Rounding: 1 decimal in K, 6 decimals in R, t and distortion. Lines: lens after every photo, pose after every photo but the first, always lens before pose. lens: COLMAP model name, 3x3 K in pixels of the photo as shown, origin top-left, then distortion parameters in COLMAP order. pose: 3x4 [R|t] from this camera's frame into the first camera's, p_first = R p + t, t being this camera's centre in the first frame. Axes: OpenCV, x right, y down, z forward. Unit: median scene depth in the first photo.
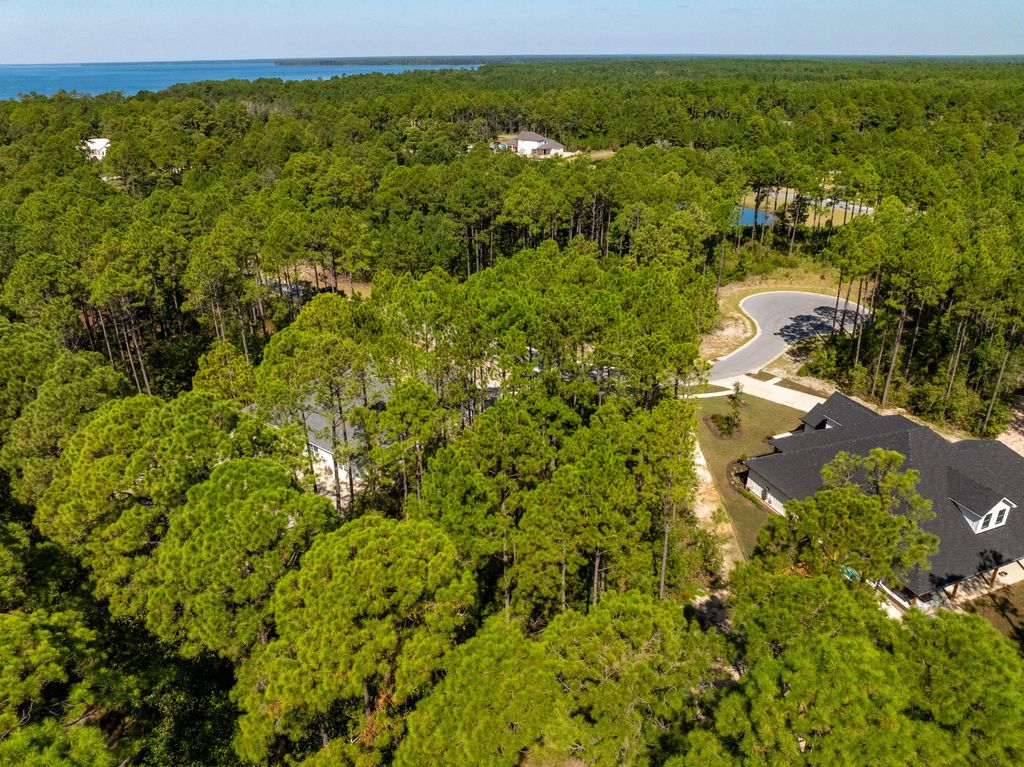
lens RADIAL K [[722.2, 0, 518.2], [0, 722.2, 383.4], [0, 0, 1]] dist [-0.051678, 0.017912]
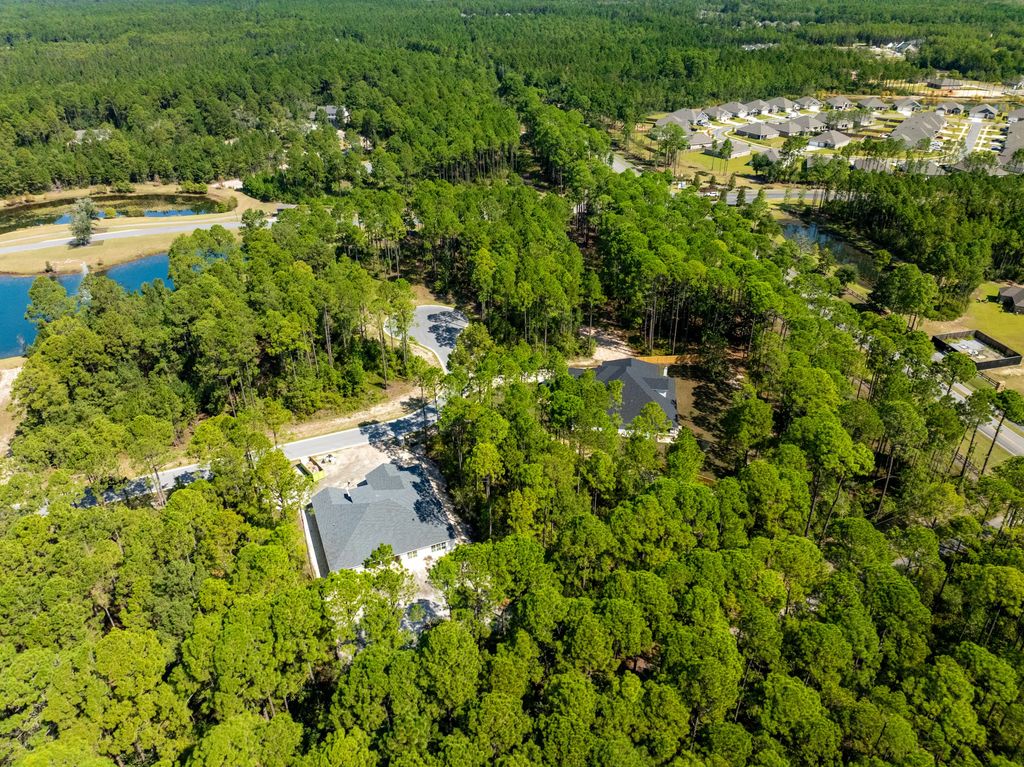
lens RADIAL K [[722.2, 0, 519.2], [0, 722.2, 388.0], [0, 0, 1]] dist [-0.051678, 0.017912]
pose [[0.501430, -0.438032, 0.746120, -0.900669], [0.360553, 0.889713, 0.280023, -0.431573], [-0.786492, 0.128604, 0.604063, -0.077226]]
